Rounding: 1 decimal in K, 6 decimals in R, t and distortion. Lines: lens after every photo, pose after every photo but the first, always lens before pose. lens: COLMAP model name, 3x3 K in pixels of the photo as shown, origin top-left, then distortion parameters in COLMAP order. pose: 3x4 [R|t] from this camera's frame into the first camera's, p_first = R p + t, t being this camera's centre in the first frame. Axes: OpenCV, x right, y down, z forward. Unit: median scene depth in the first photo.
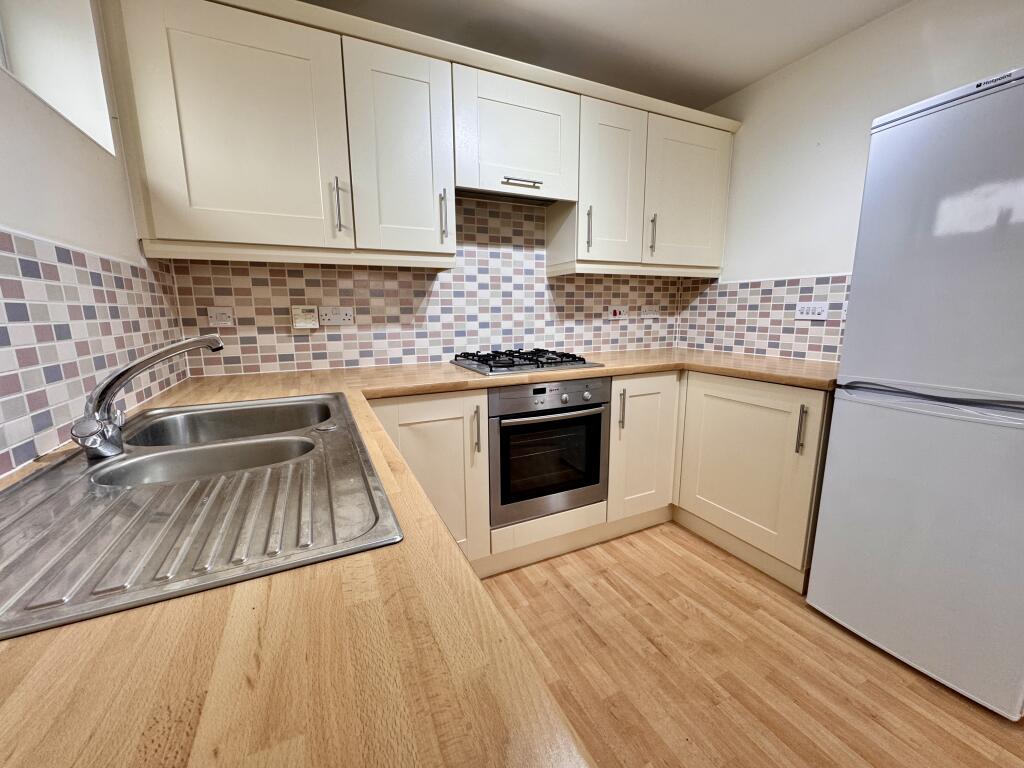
lens RADIAL K [[409.0, 0, 512.0], [0, 409.0, 384.0], [0, 0, 1]] dist [0.000802, 0.000476]
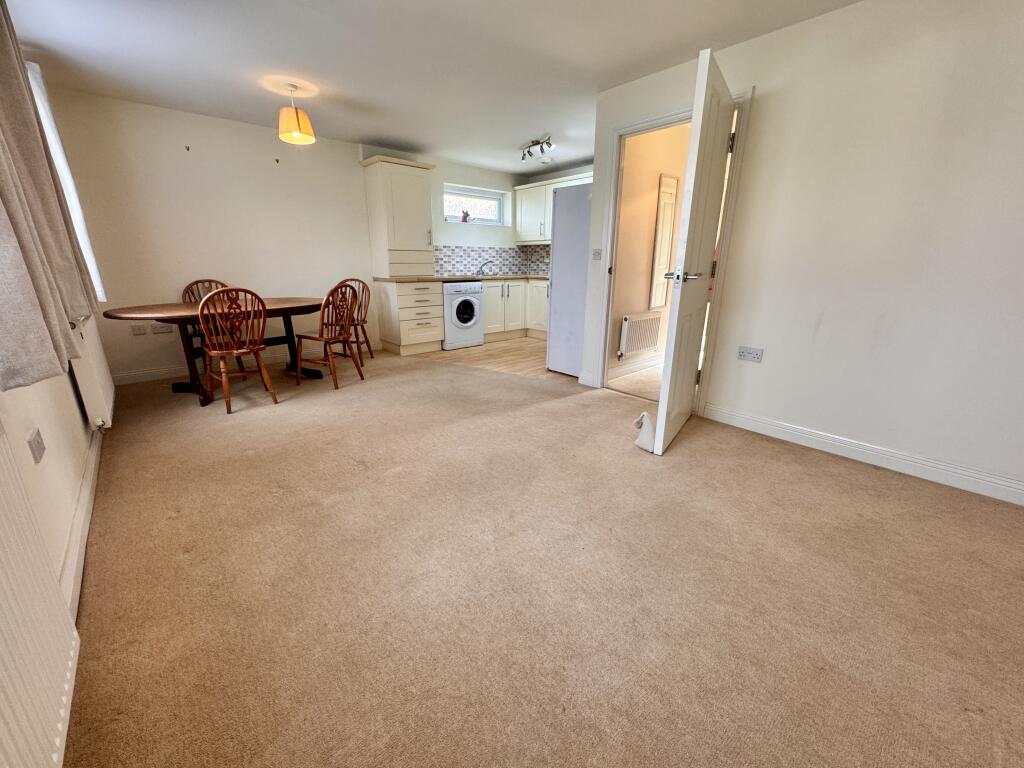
lens RADIAL K [[409.0, 0, 512.0], [0, 409.0, 384.0], [0, 0, 1]] dist [0.000802, 0.000476]
pose [[0.279434, 0.287442, -0.916130, 2.749926], [-0.176991, 0.953208, 0.245091, 0.052383], [0.943711, 0.093660, 0.317233, -0.291494]]
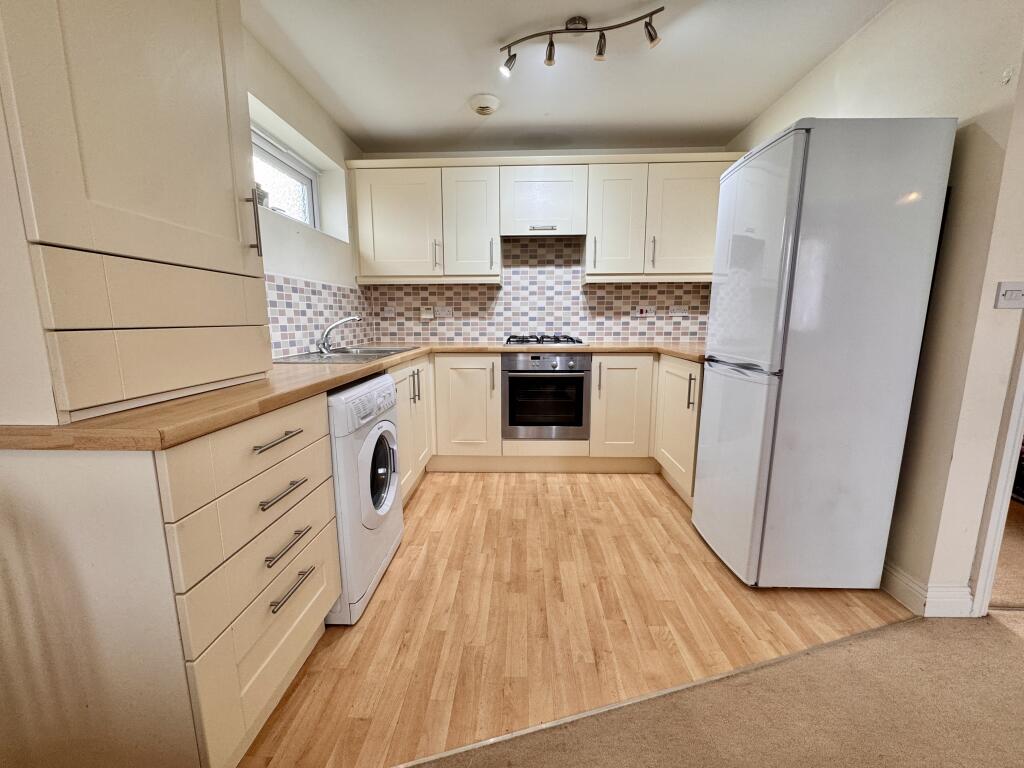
lens RADIAL K [[409.0, 0, 512.0], [0, 409.0, 384.0], [0, 0, 1]] dist [0.000802, 0.000476]
pose [[0.885721, 0.080444, -0.457195, 0.643813], [-0.086691, 0.996208, 0.007339, 0.102062], [0.456052, 0.033135, 0.889336, -0.414166]]
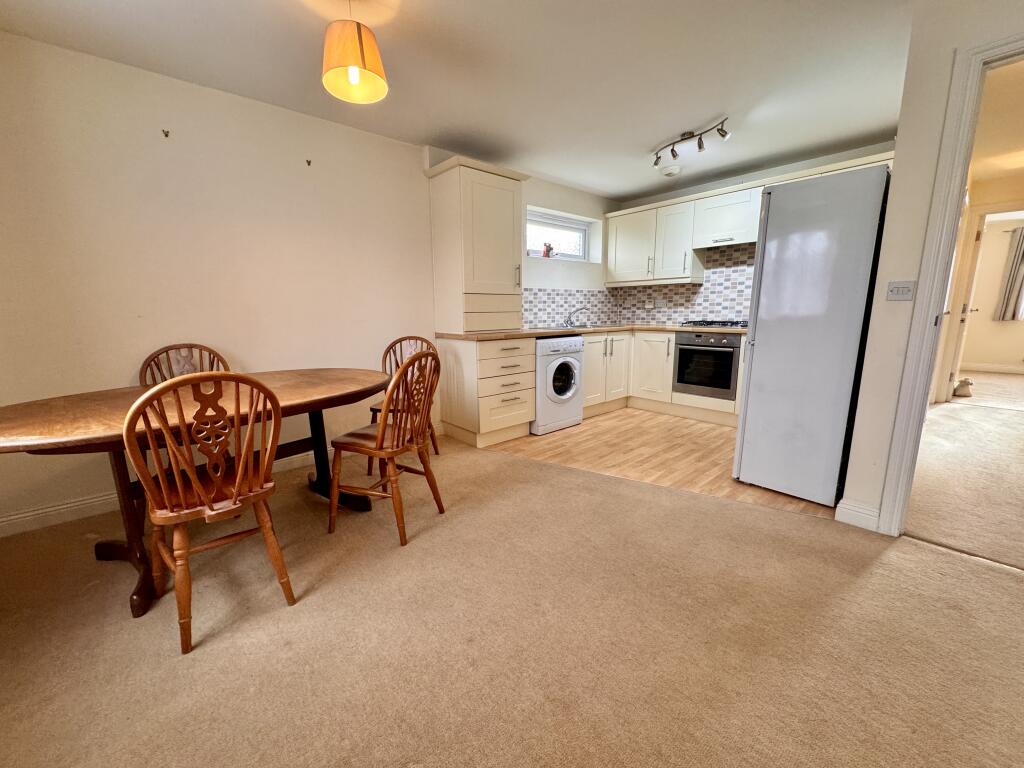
lens RADIAL K [[409.0, 0, 512.0], [0, 409.0, 384.0], [0, 0, 1]] dist [0.000802, 0.000476]
pose [[0.265369, 0.181165, -0.946973, 1.756520], [-0.162266, 0.976570, 0.141355, 0.109818], [0.950394, 0.116150, 0.288548, -0.534843]]
